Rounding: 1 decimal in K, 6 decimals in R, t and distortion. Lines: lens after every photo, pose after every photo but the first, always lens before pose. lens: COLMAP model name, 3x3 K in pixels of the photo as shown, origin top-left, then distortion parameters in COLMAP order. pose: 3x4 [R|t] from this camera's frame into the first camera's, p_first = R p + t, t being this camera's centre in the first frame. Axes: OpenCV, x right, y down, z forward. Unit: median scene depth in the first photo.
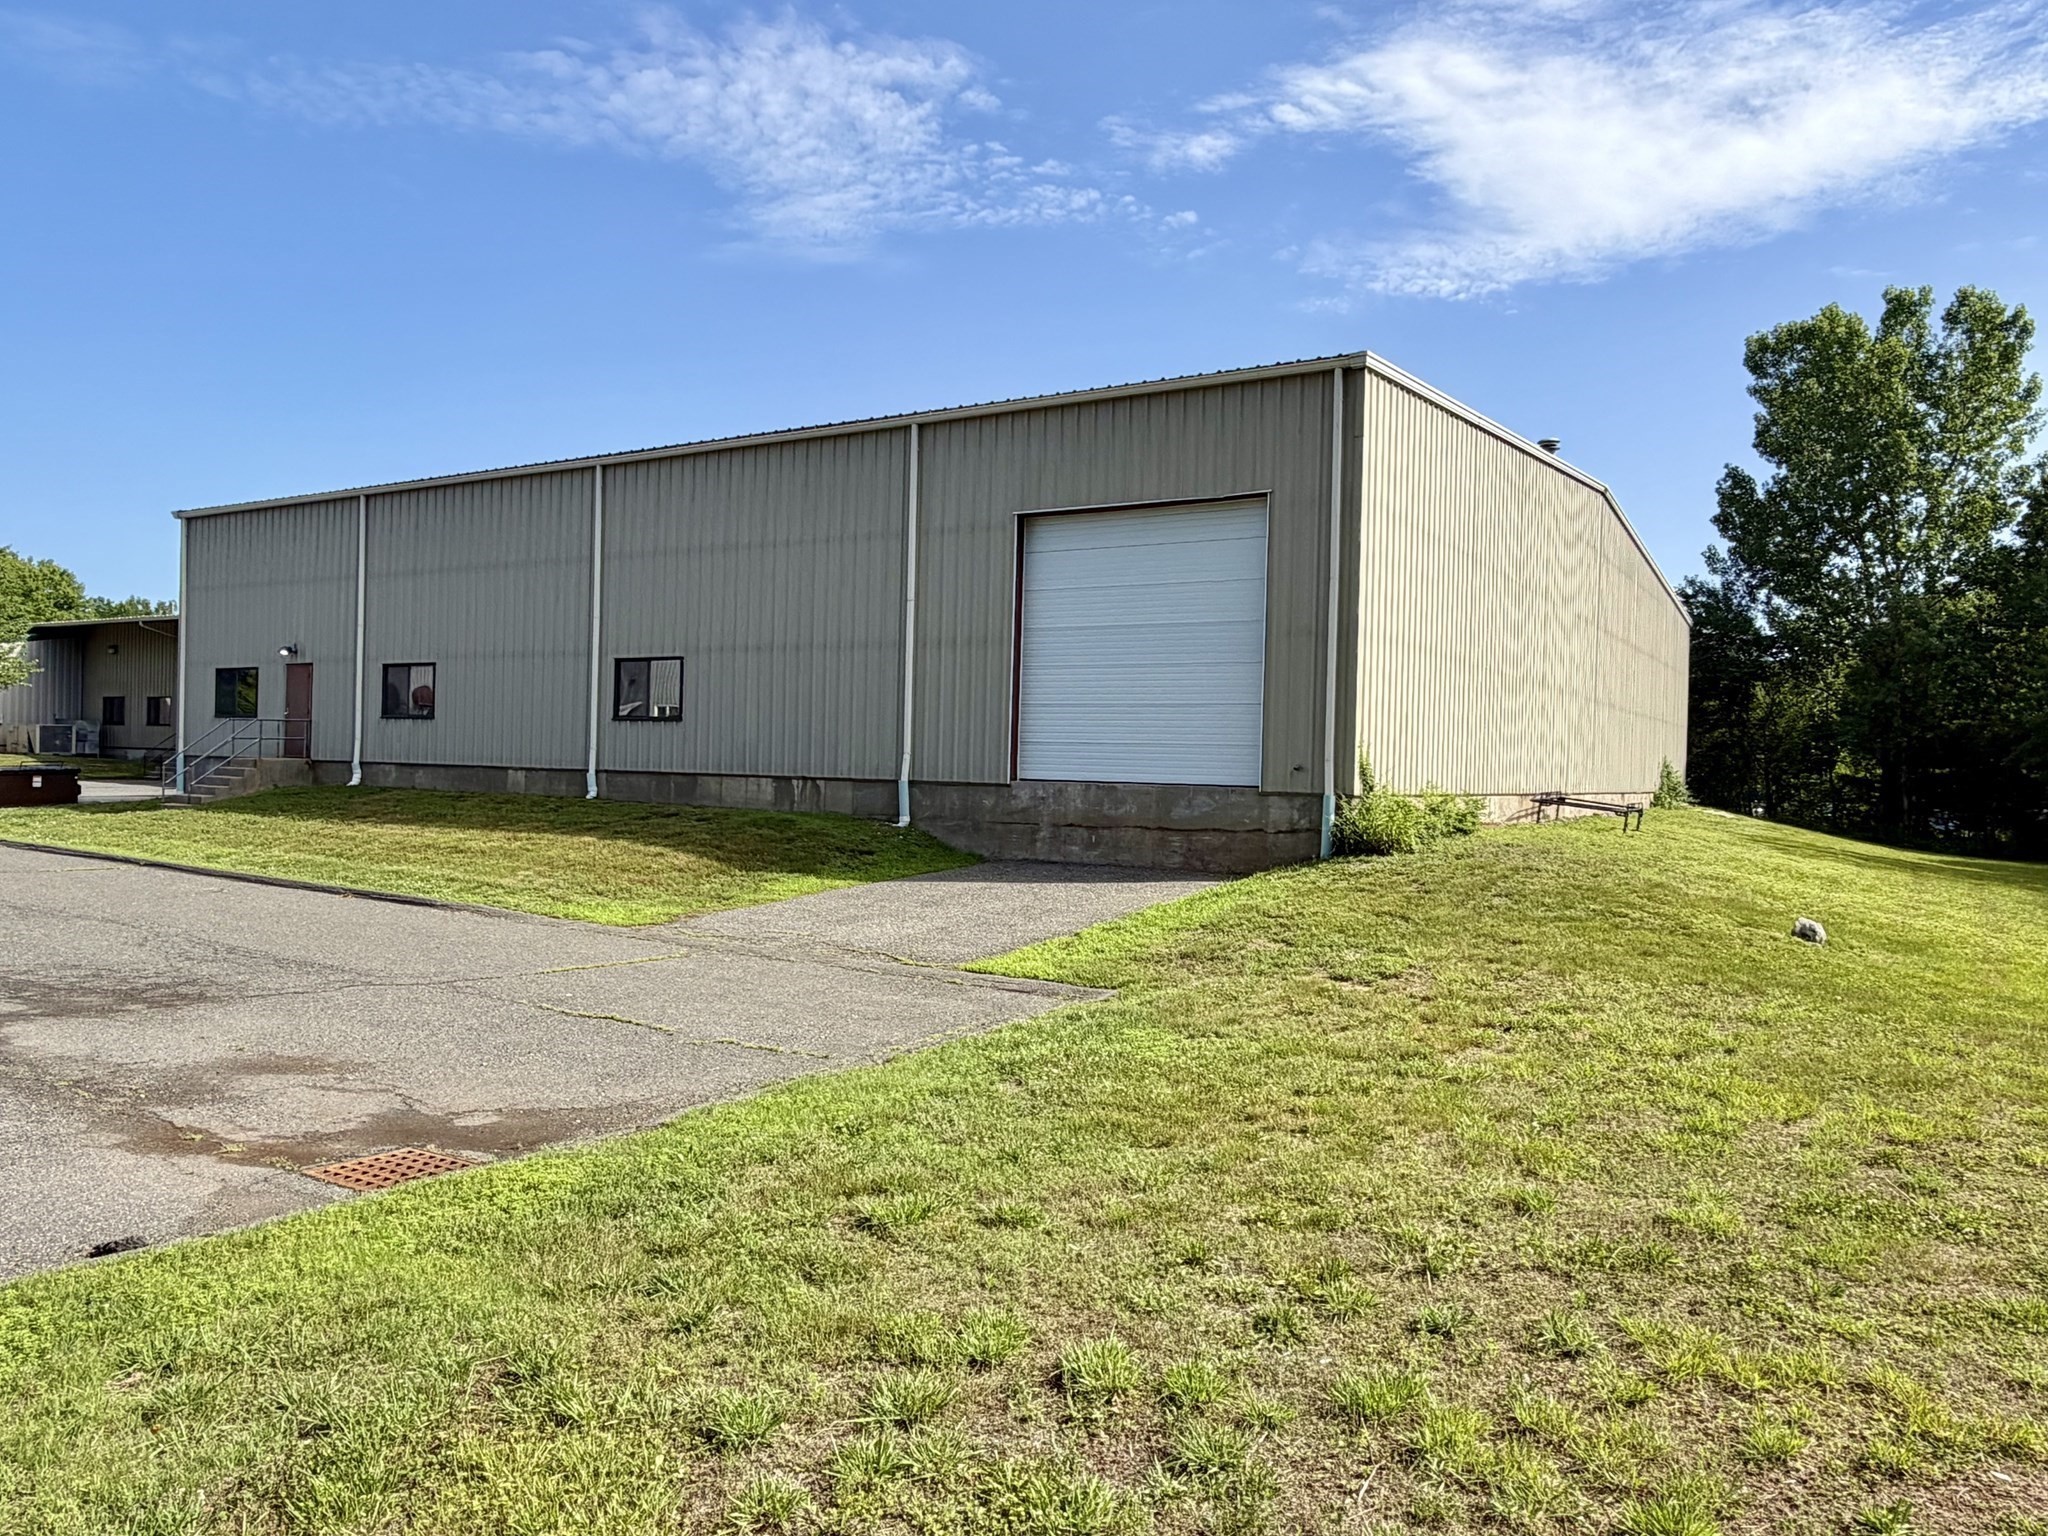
lens RADIAL K [[1406.0, 0, 1033.7], [0, 1406.0, 758.5], [0, 0, 1]] dist [-0.000784, 0.001105]
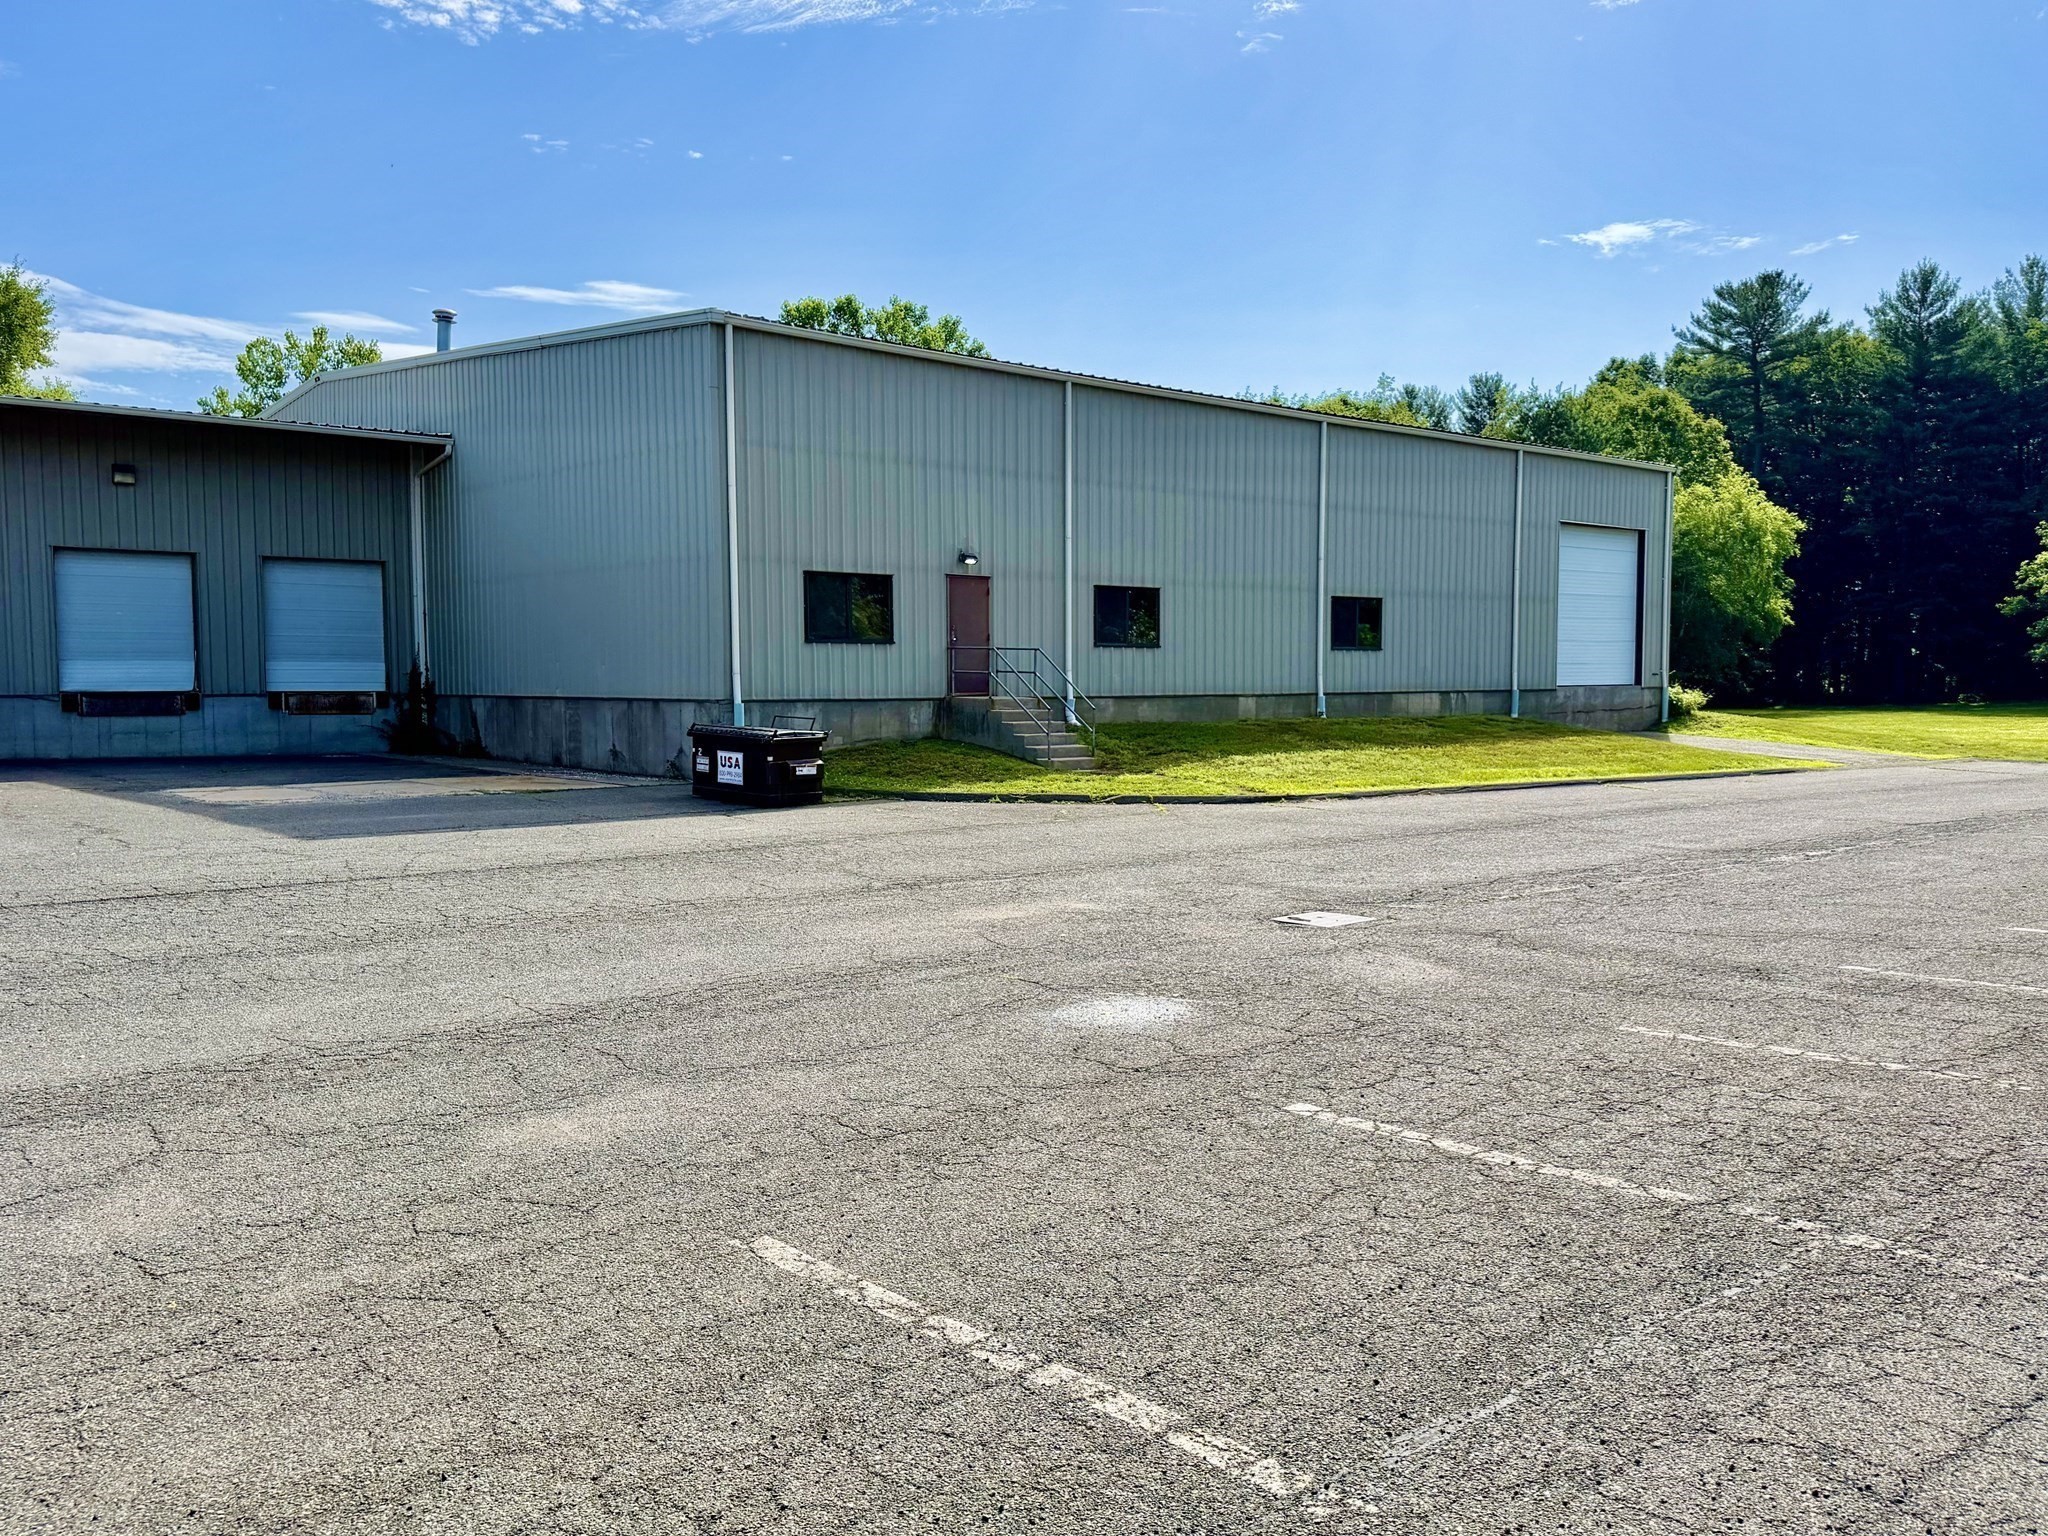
lens RADIAL K [[1588.5, 0, 1031.8], [0, 1588.5, 788.1], [0, 0, 1]] dist [0.121723, -0.002117]
pose [[0.305669, -0.091590, 0.947722, -1.792992], [0.007643, 0.995567, 0.093749, -0.042732], [-0.952107, -0.021413, 0.305014, 0.908932]]
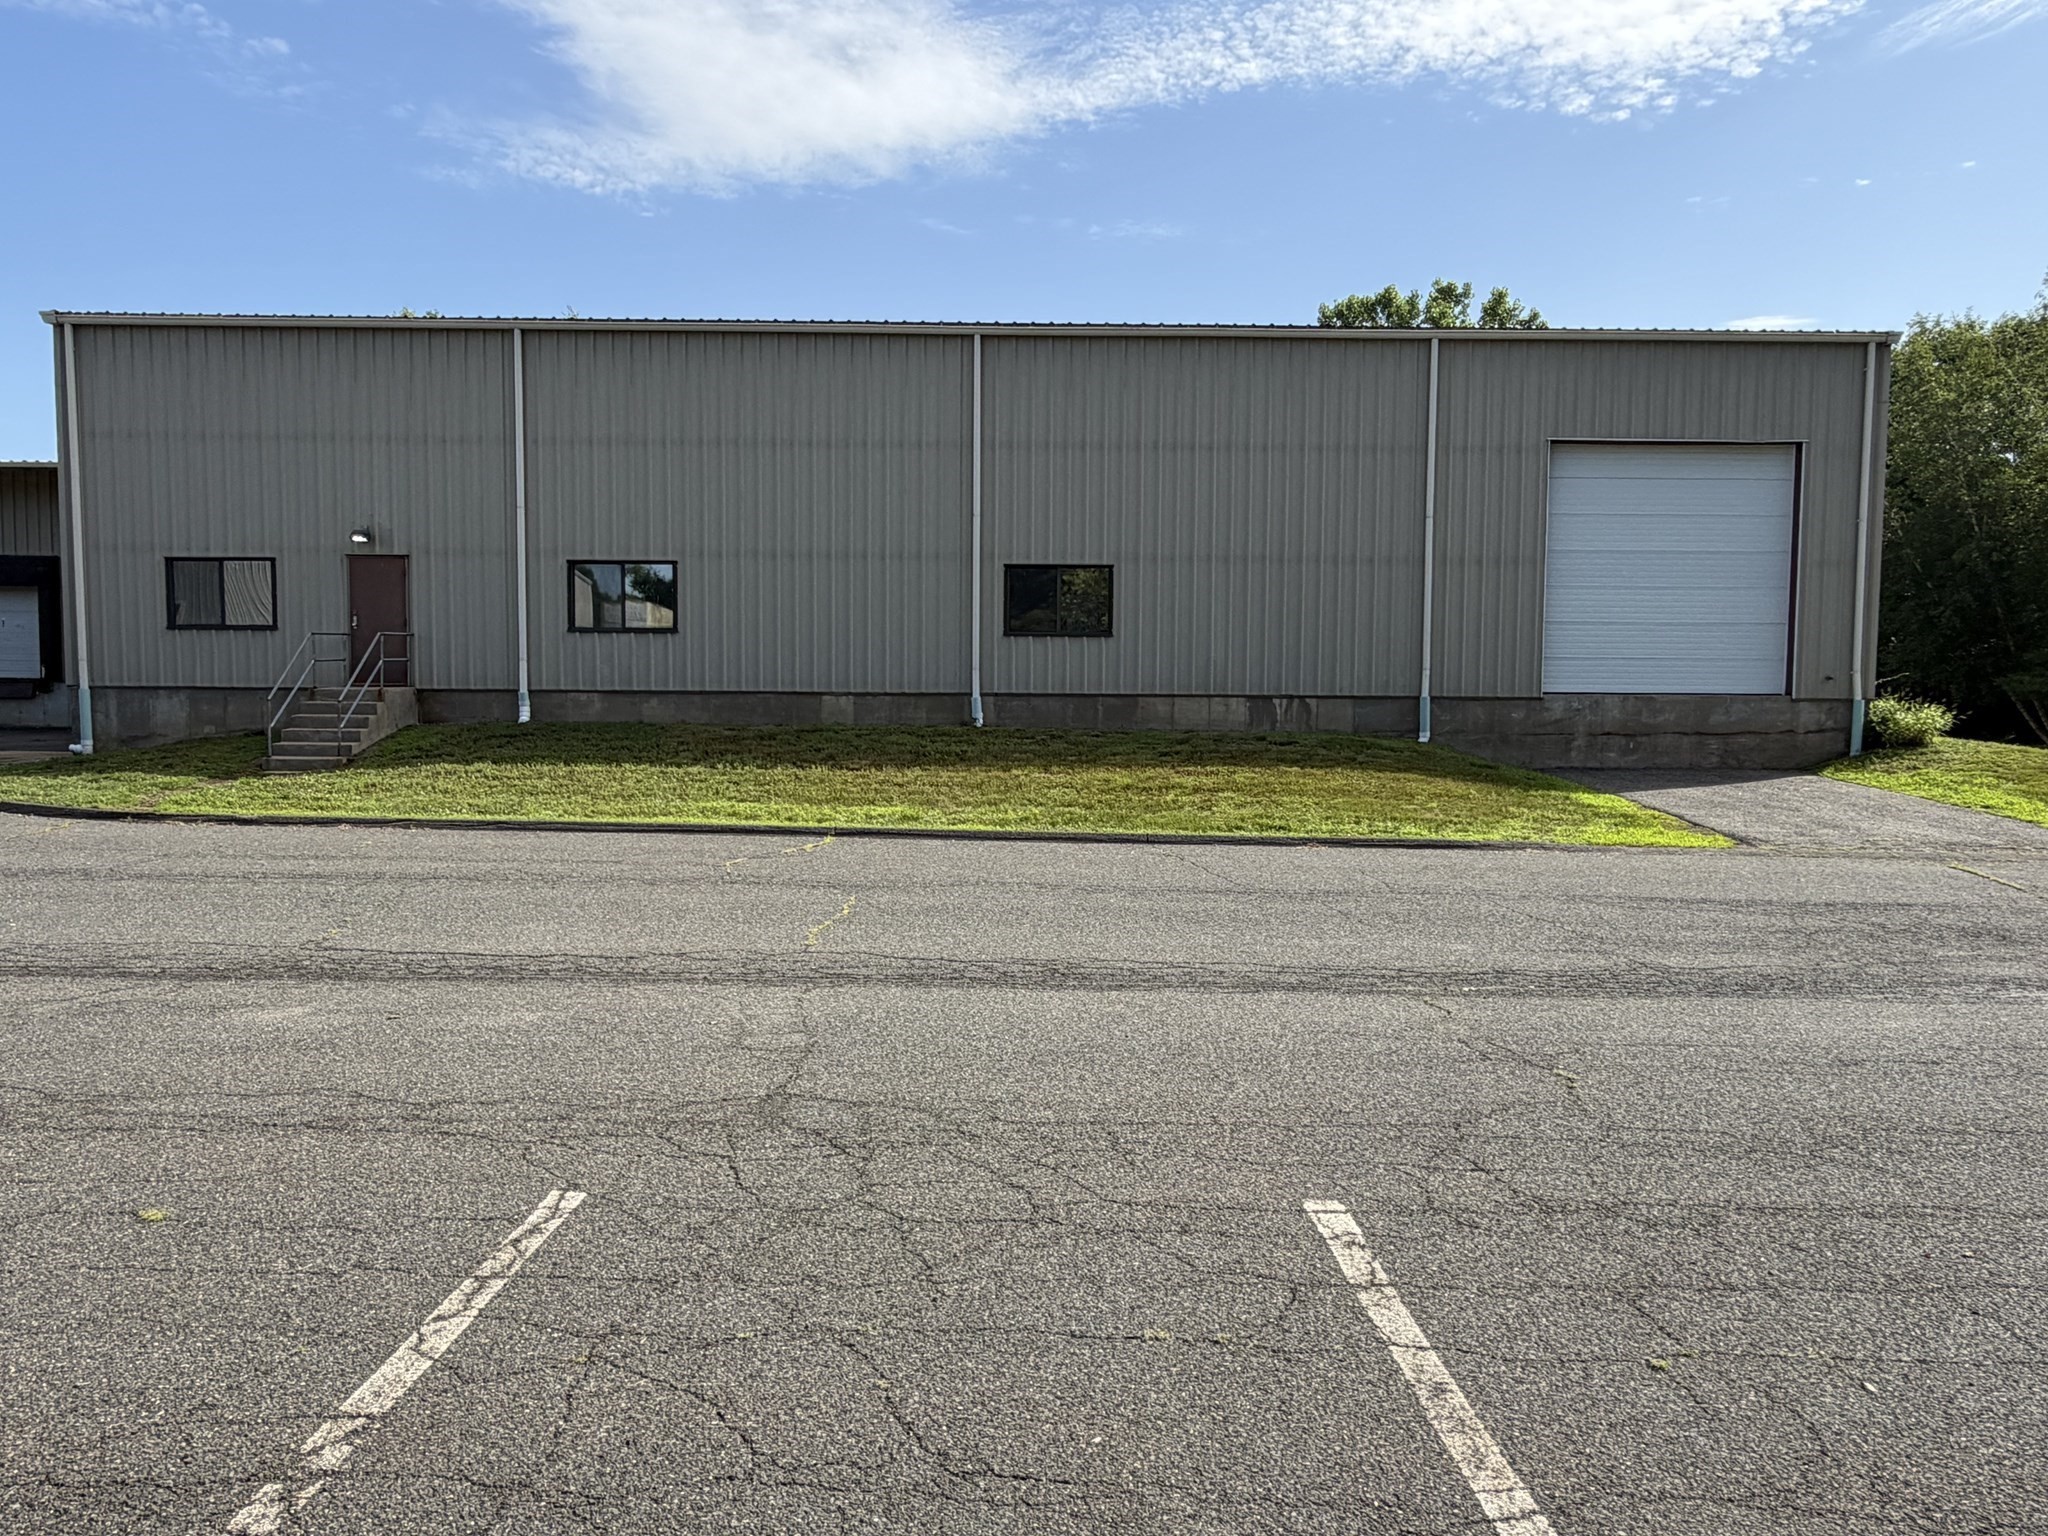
lens RADIAL K [[1406.0, 0, 1018.9], [0, 1406.0, 765.4], [0, 0, 1]] dist [-0.000784, 0.001105]
pose [[0.848141, -0.049463, 0.527457, -0.825102], [0.011944, 0.997164, 0.074304, -0.012839], [-0.529636, -0.056720, 0.846326, 0.278513]]
